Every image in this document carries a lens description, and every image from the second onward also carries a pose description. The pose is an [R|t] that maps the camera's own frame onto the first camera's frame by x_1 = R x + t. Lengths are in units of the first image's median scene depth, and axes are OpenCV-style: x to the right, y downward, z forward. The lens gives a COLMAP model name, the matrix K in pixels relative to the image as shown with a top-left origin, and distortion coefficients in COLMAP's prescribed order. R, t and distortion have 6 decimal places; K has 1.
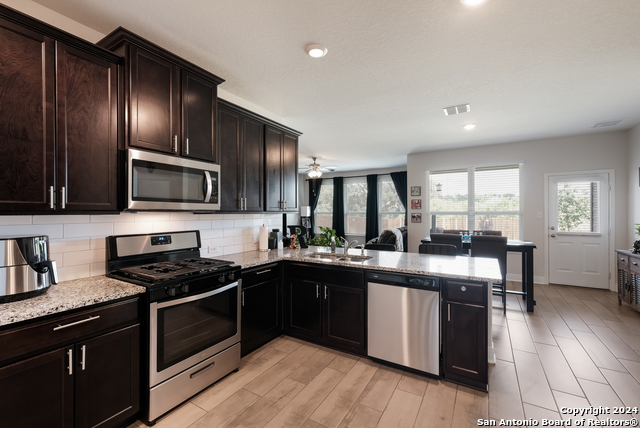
lens RADIAL K [[276.7, 0, 320.6], [0, 276.7, 213.0], [0, 0, 1]] dist [0.007021, 0.001772]
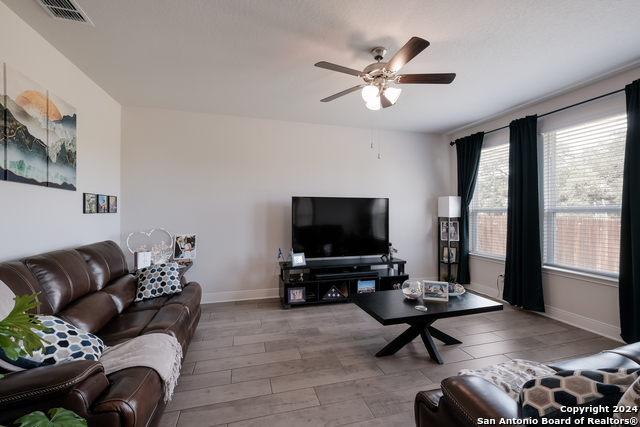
lens RADIAL K [[275.1, 0, 319.8], [0, 275.1, 211.1], [0, 0, 1]] dist [0.003946, -0.000077]
pose [[0.727926, 0.000083, -0.685655, 0.312144], [-0.004394, 0.999980, -0.004544, 0.012341], [0.685641, 0.006321, 0.727912, 1.310081]]
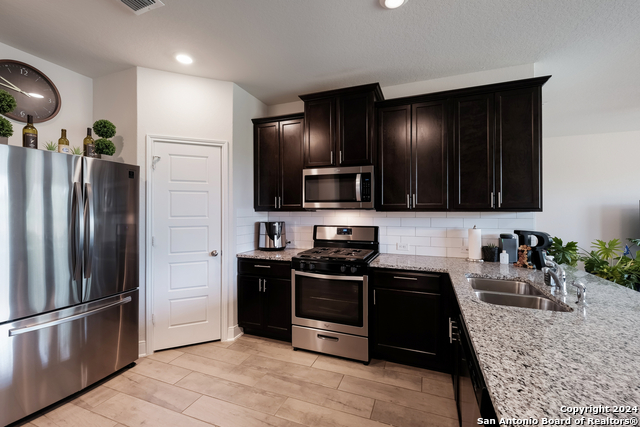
lens RADIAL K [[275.1, 0, 320.2], [0, 275.1, 210.0], [0, 0, 1]] dist [0.003946, -0.000077]
pose [[0.167707, -0.004246, -0.985828, 0.446307], [-0.002370, 0.999986, -0.004710, 0.002285], [0.985834, 0.003127, 0.167694, 0.435529]]
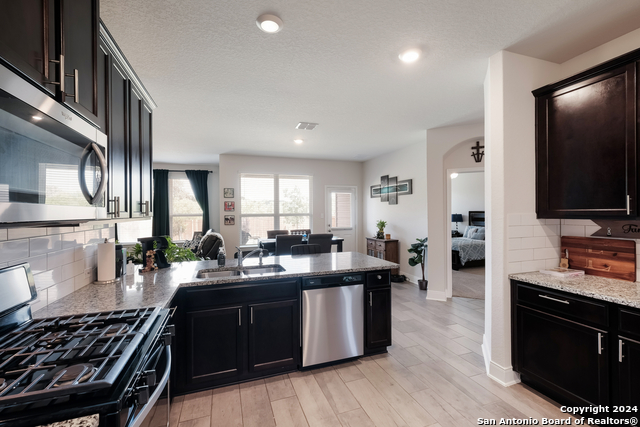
lens RADIAL K [[275.1, 0, 319.5], [0, 275.1, 211.7], [0, 0, 1]] dist [0.003946, -0.000077]
pose [[0.637889, -0.002549, 0.770124, -0.358028], [0.006811, 0.999974, -0.002332, -0.013732], [-0.770098, 0.006733, 0.637890, 0.235004]]
